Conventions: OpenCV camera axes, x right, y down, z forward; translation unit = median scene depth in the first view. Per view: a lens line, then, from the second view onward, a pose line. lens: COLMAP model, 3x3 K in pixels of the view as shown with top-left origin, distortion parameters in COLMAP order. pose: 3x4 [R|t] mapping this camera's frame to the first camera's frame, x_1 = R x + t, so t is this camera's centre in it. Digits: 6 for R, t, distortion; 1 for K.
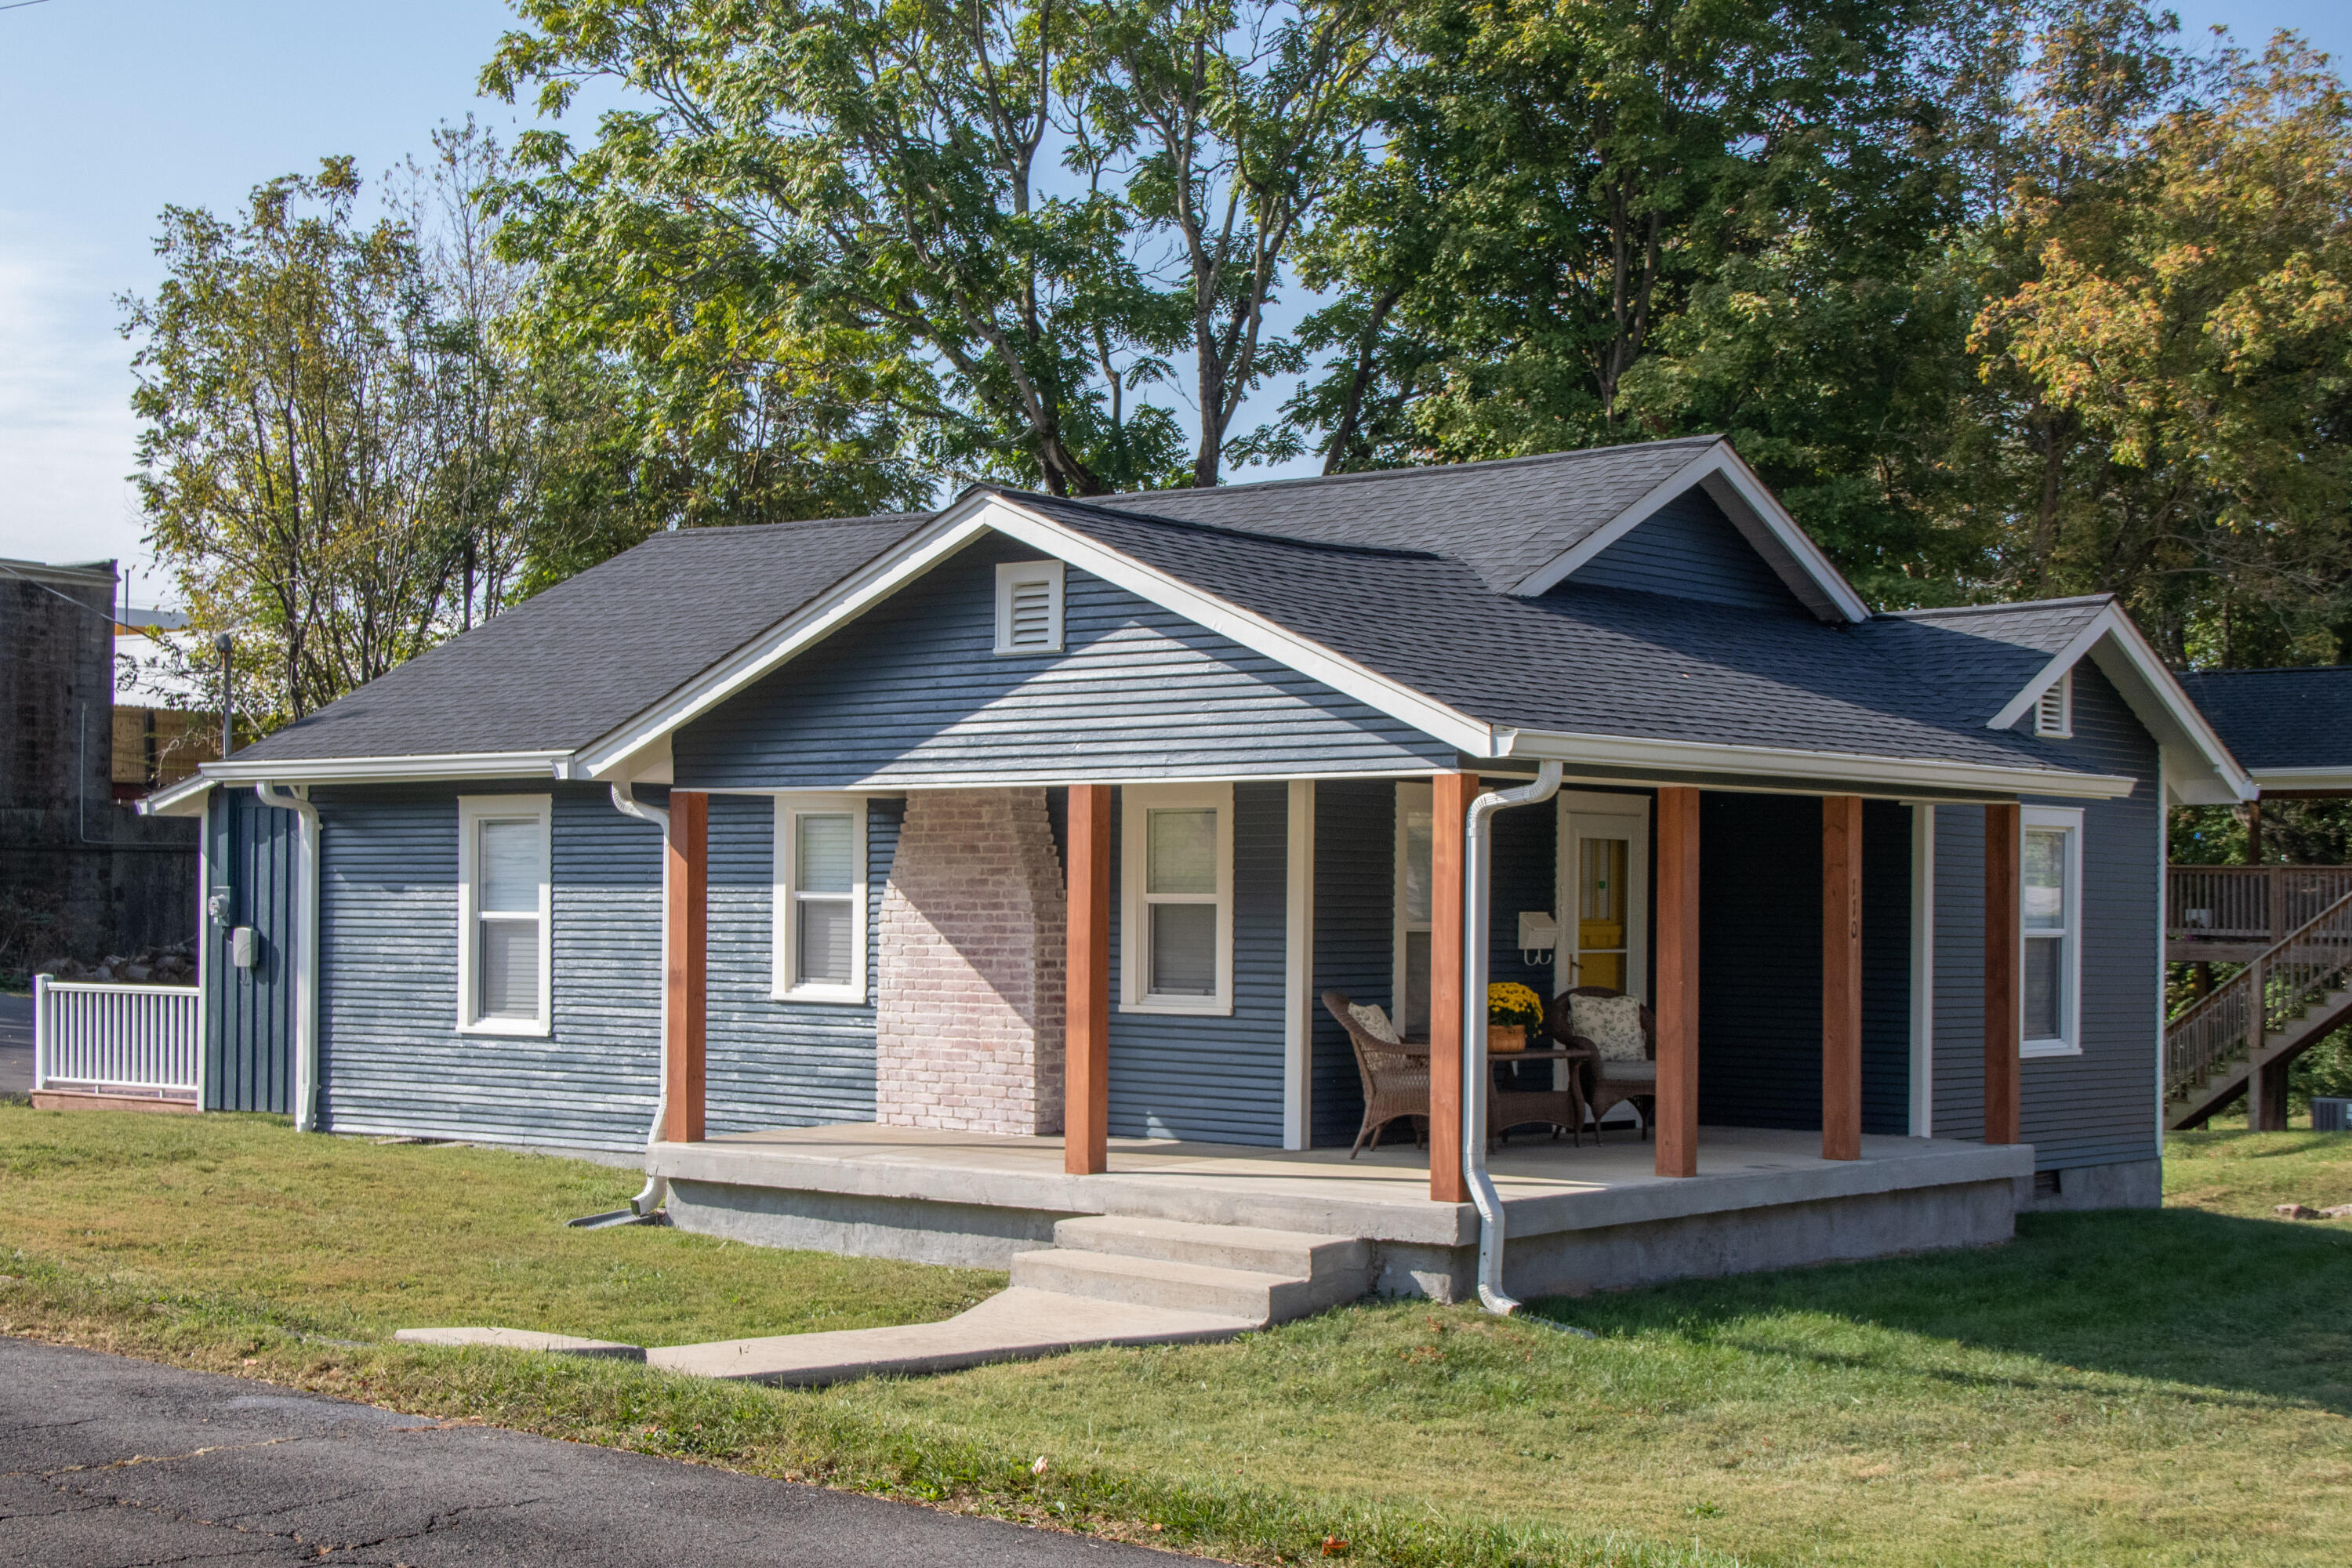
lens RADIAL K [[3294.9, 0, 1173.4], [0, 3294.9, 903.6], [0, 0, 1]] dist [0.069328, 0.010764]
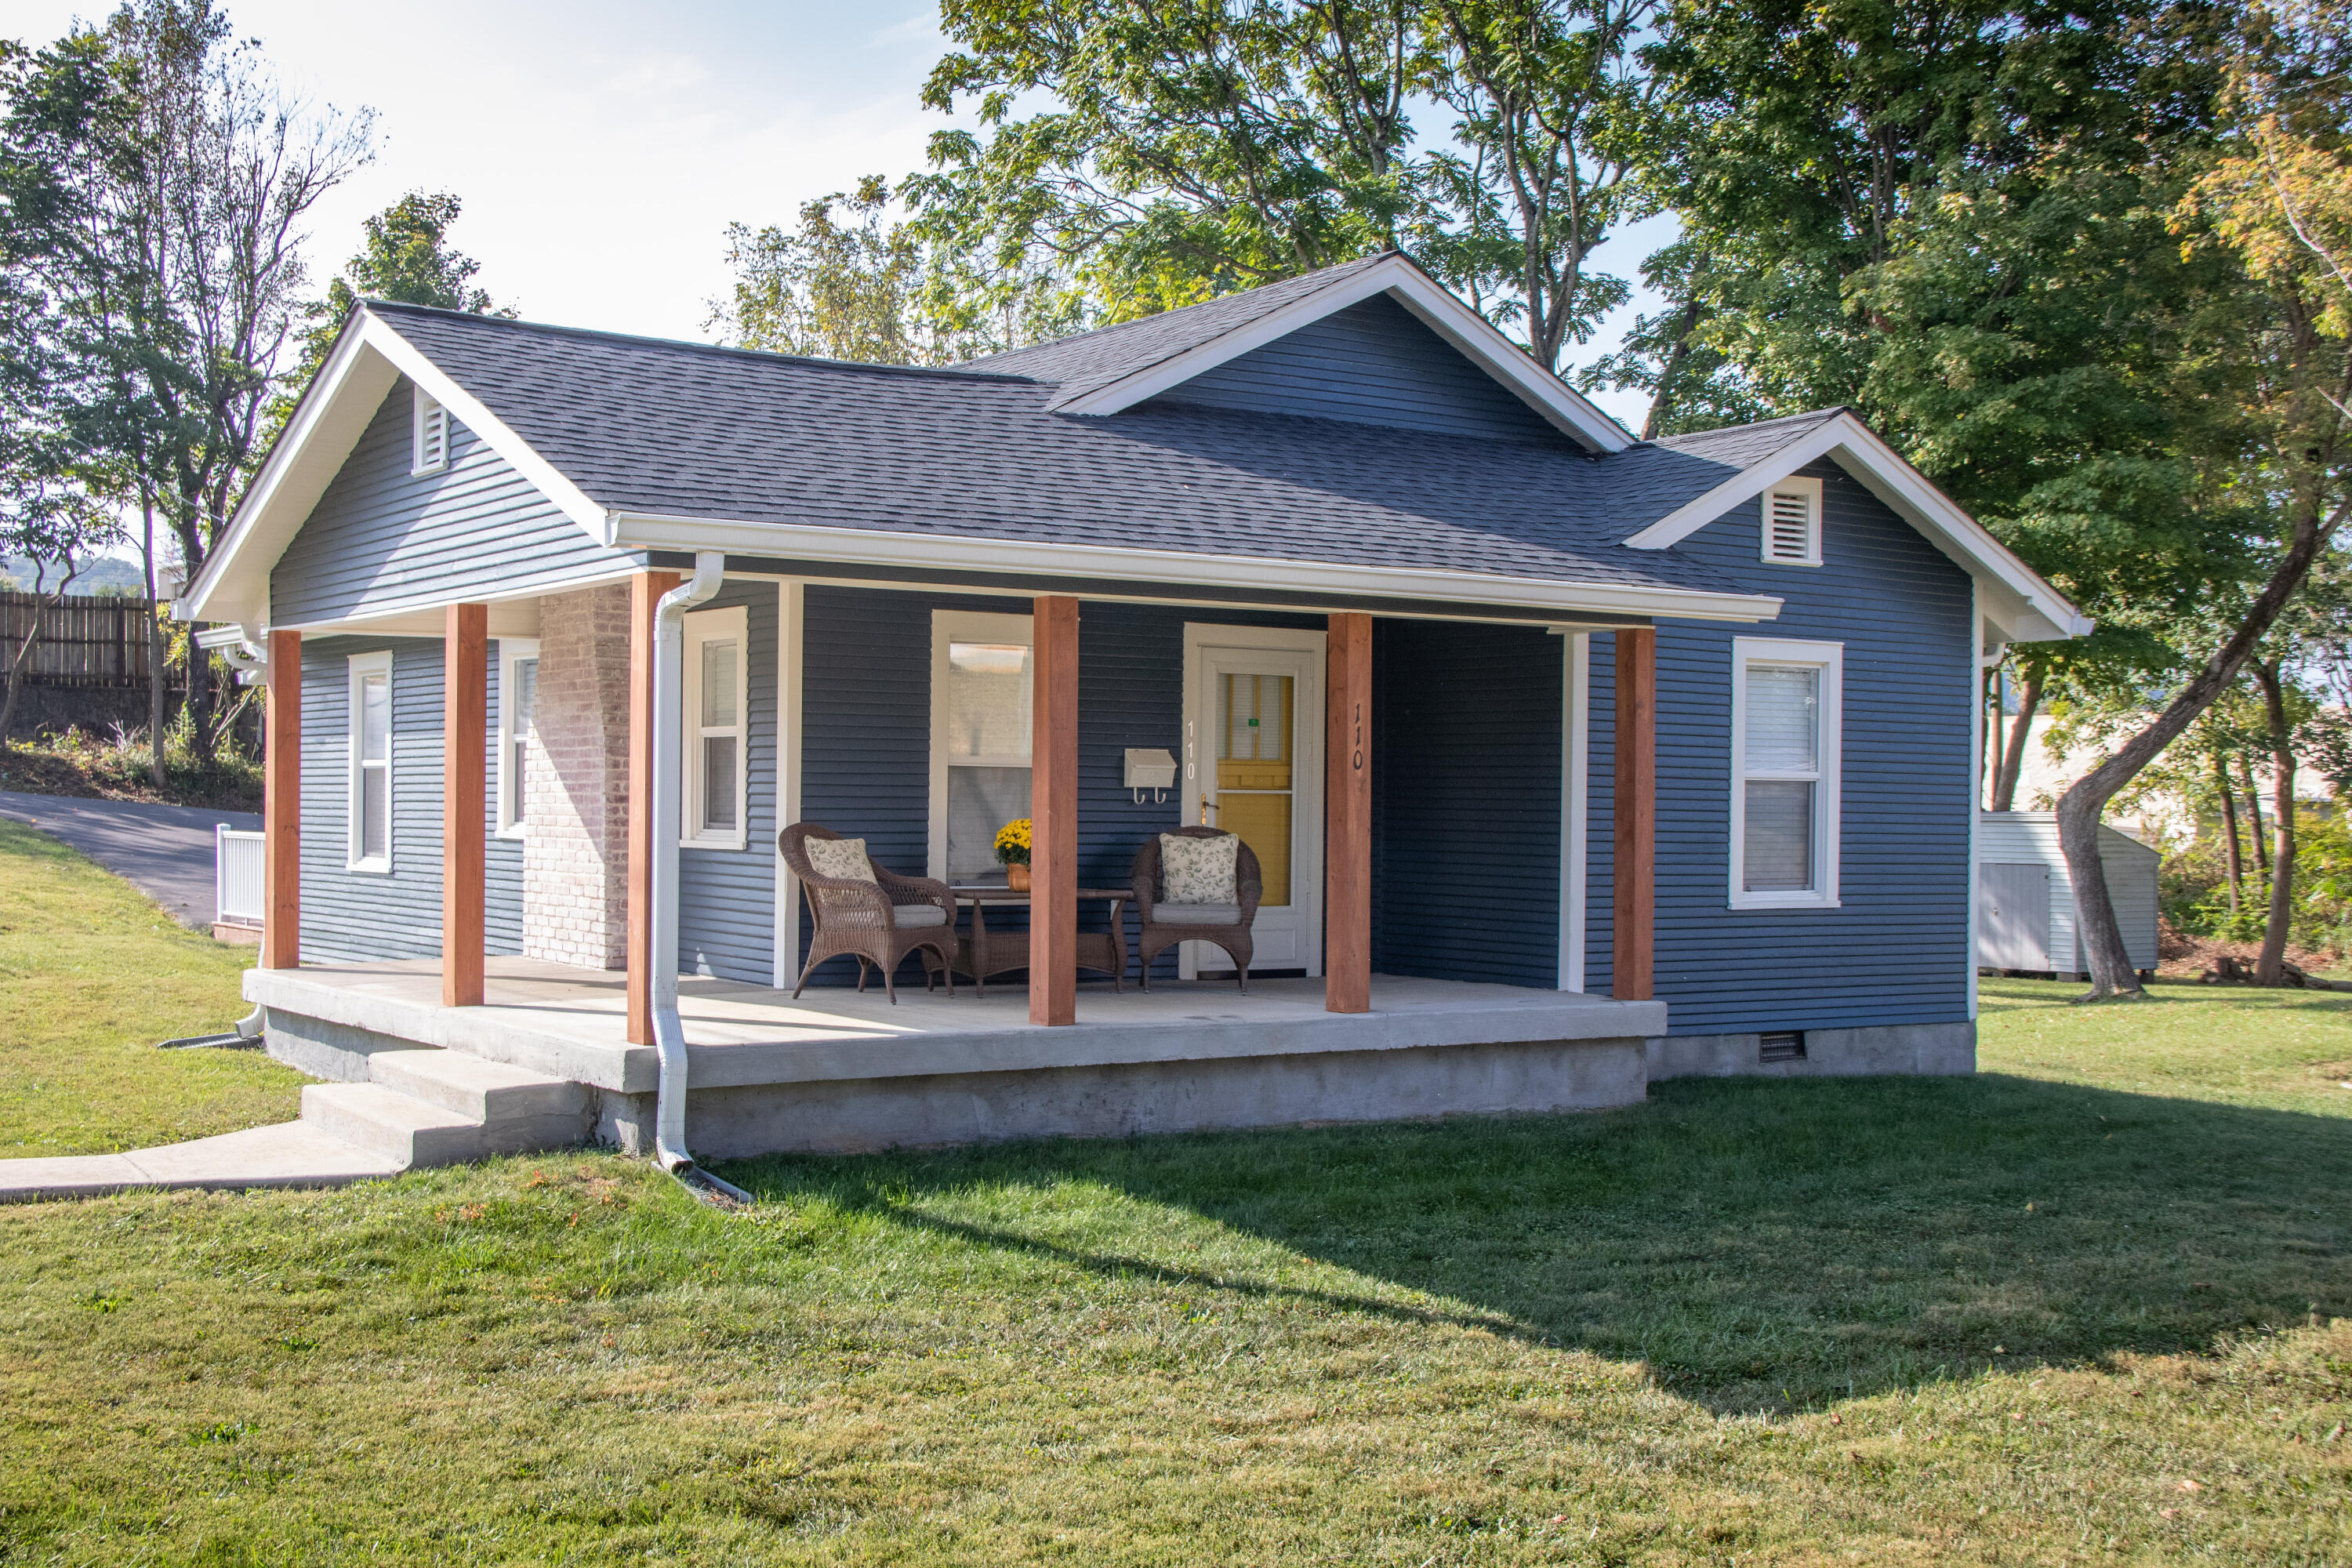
lens RADIAL K [[2646.9, 0, 1124.4], [0, 2646.9, 784.8], [0, 0, 1]] dist [-0.002012, 0.008863]
pose [[0.962297, -0.000127, -0.271999, 0.313951], [-0.001596, 0.999980, -0.006115, 0.017824], [0.271995, 0.006319, 0.962278, 0.256796]]
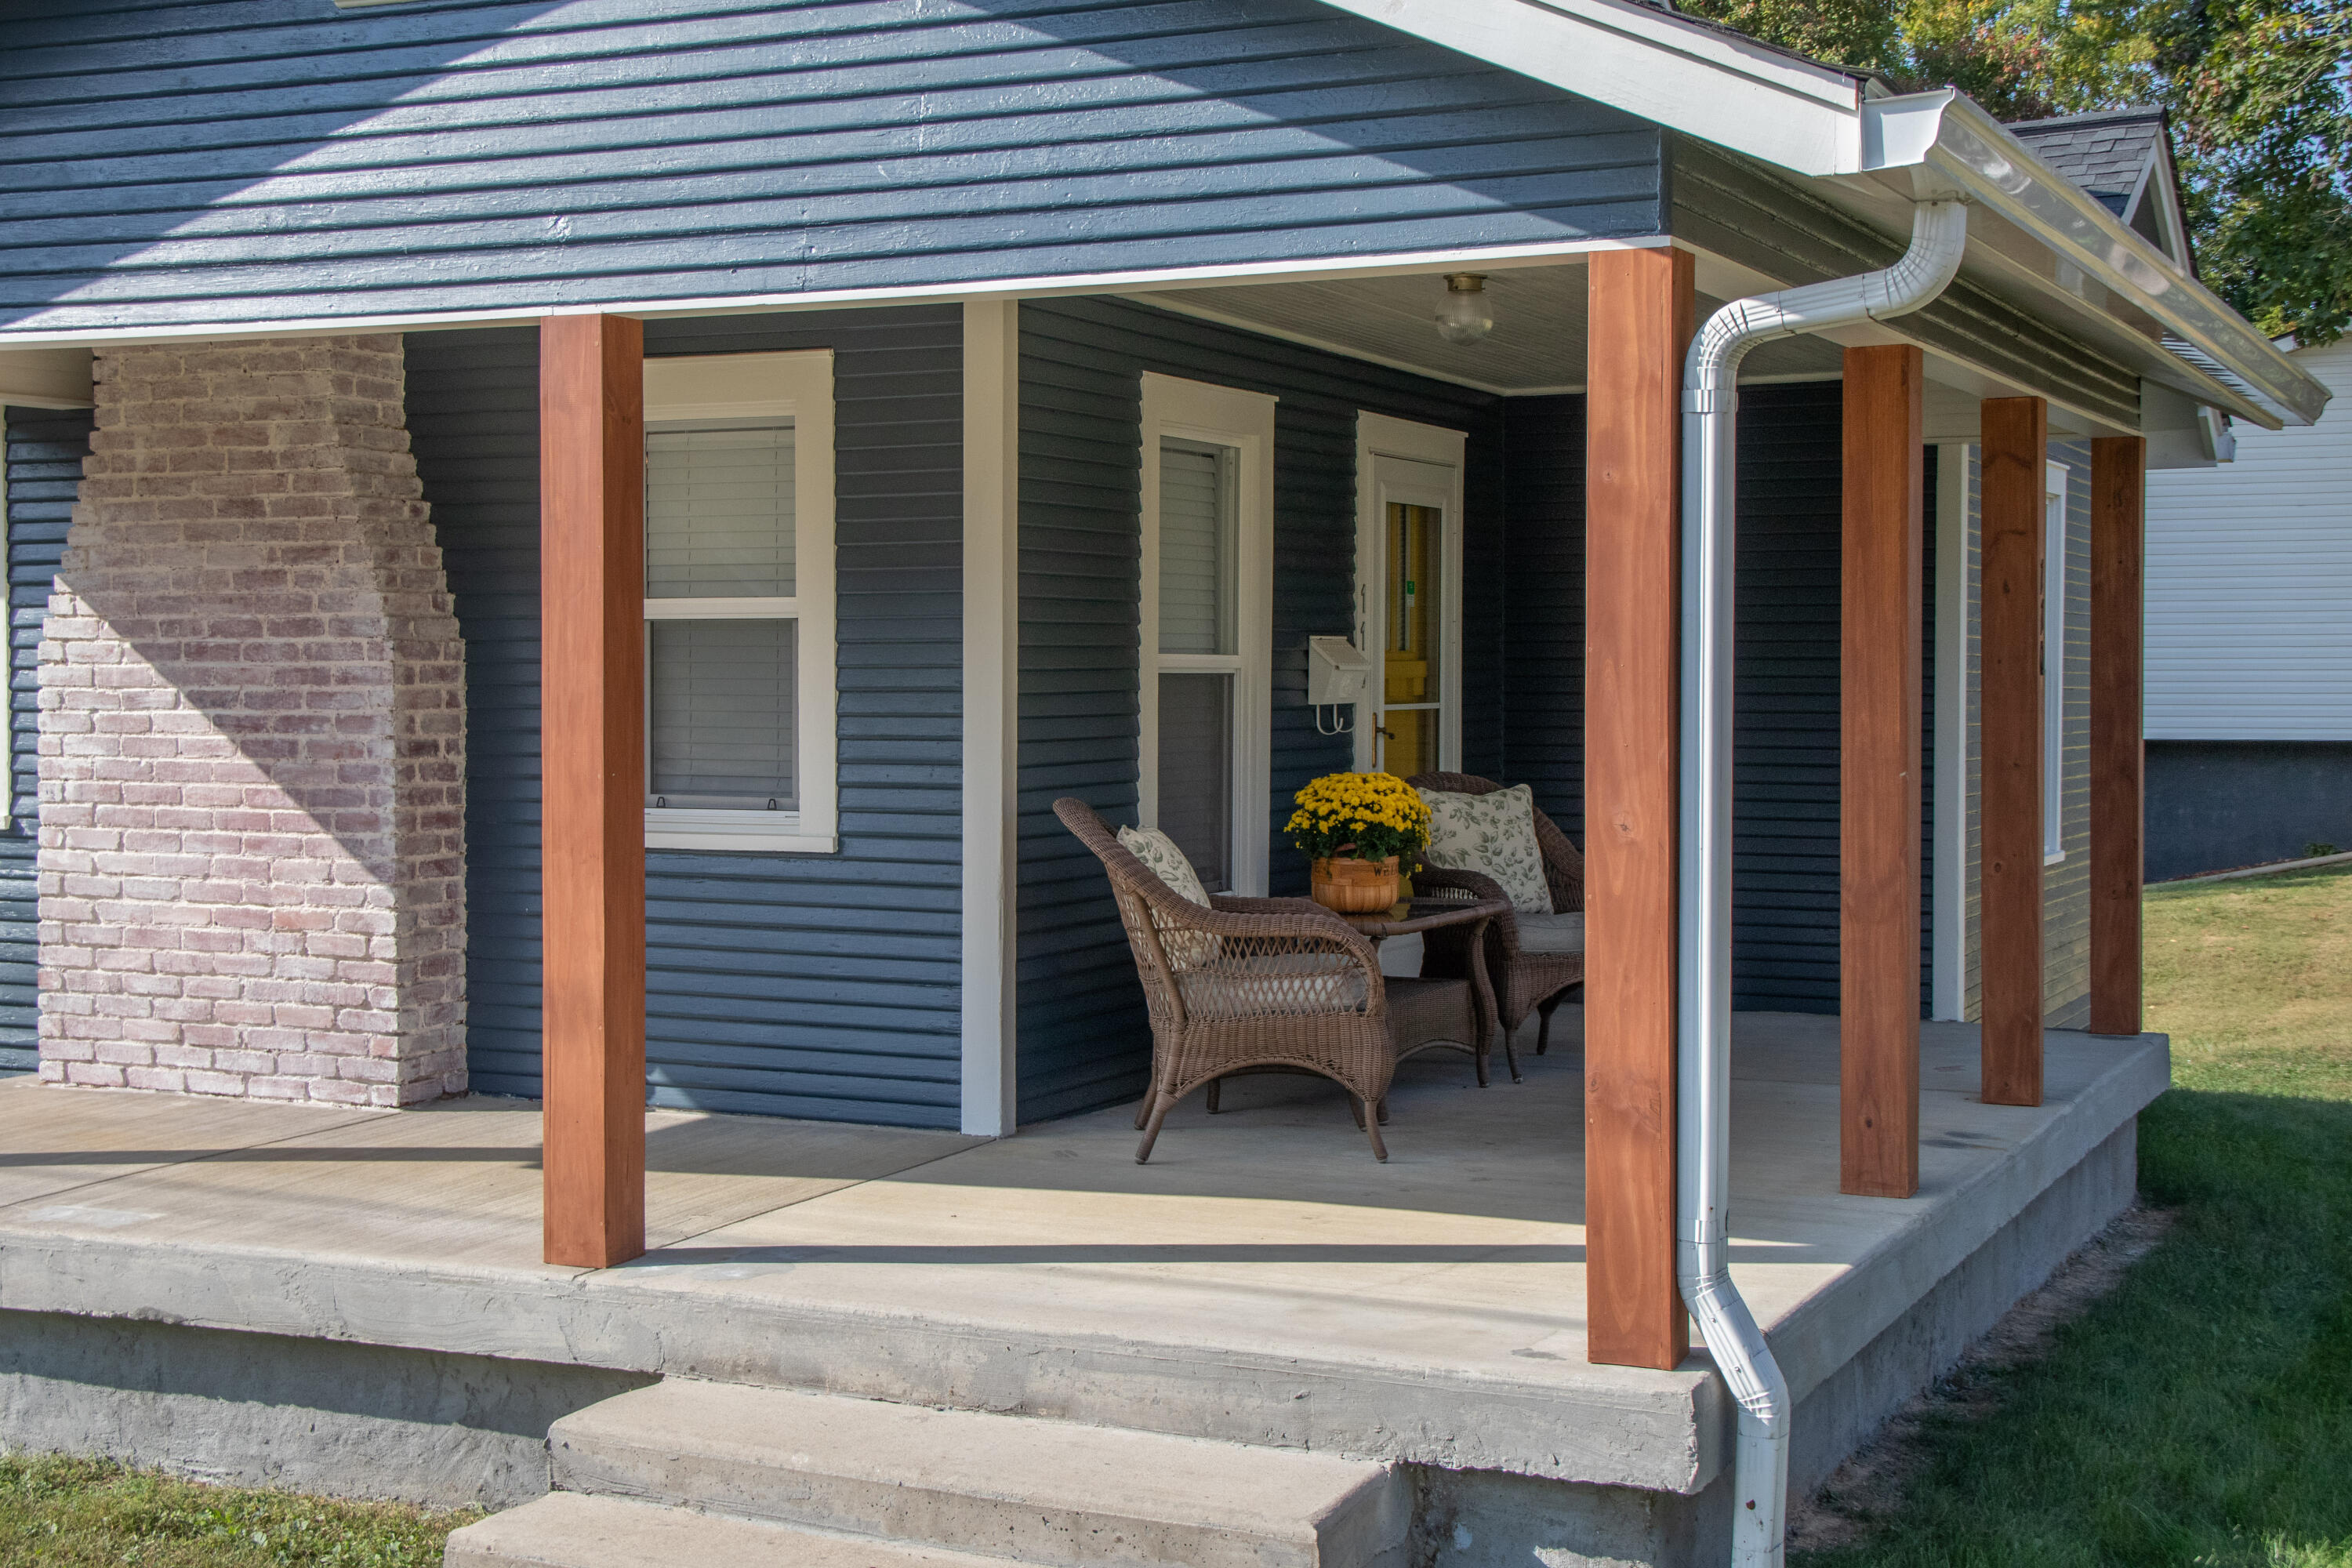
lens RADIAL K [[3212.2, 0, 1179.4], [0, 3212.2, 754.4], [0, 0, 1]] dist [0.041380, 0.118224]
pose [[0.966959, -0.015975, 0.254431, -0.048432], [0.008004, 0.999445, 0.032333, 0.004846], [-0.254806, -0.029228, 0.966550, 0.499324]]
